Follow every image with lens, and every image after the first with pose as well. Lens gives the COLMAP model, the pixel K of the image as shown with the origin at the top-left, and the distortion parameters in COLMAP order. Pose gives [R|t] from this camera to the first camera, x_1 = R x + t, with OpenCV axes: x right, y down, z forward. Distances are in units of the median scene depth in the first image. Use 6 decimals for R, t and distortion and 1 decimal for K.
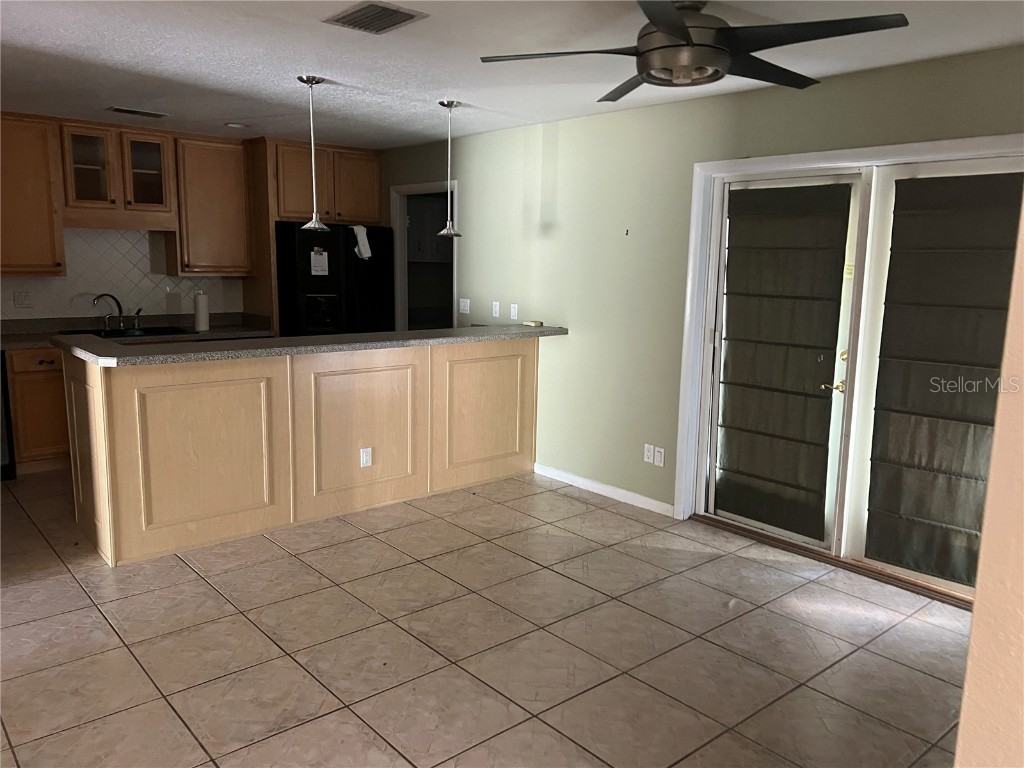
lens RADIAL K [[780.9, 0, 512.0], [0, 780.9, 384.0], [0, 0, 1]] dist [0.001589, 0.000537]
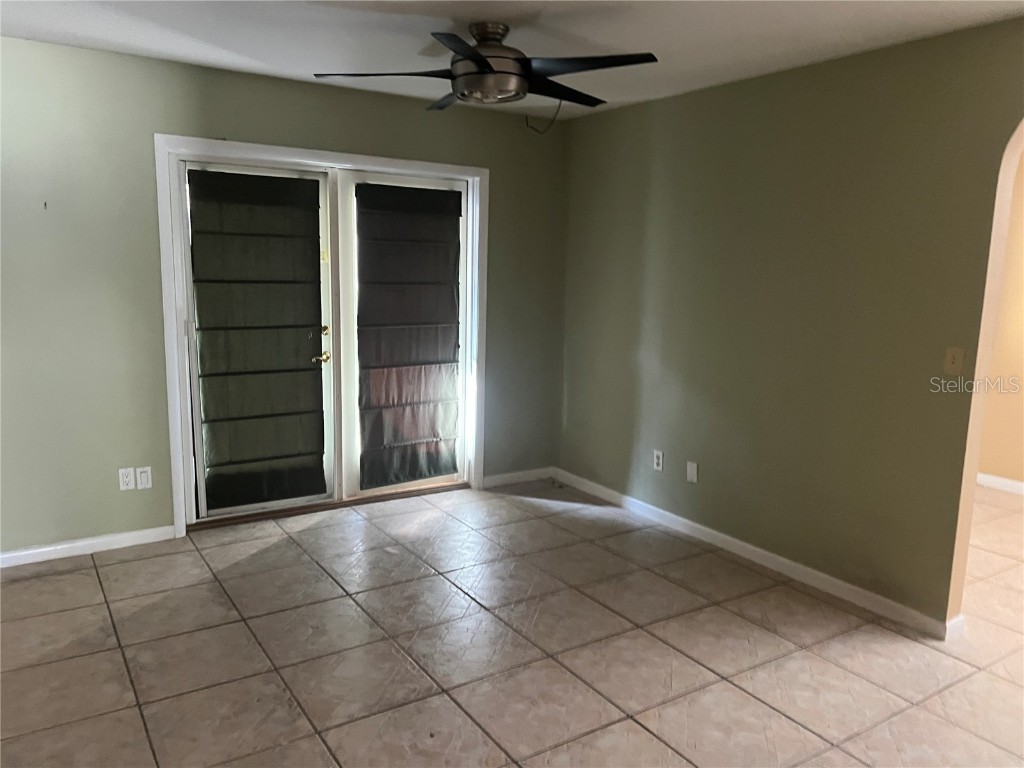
lens RADIAL K [[788.6, 0, 512.0], [0, 788.6, 384.0], [0, 0, 1]] dist [0.077613, -0.003281]
pose [[0.137742, -0.177884, 0.974364, -0.684585], [0.136385, 0.977776, 0.159227, -0.105433], [-0.981033, 0.110956, 0.158941, 0.536282]]
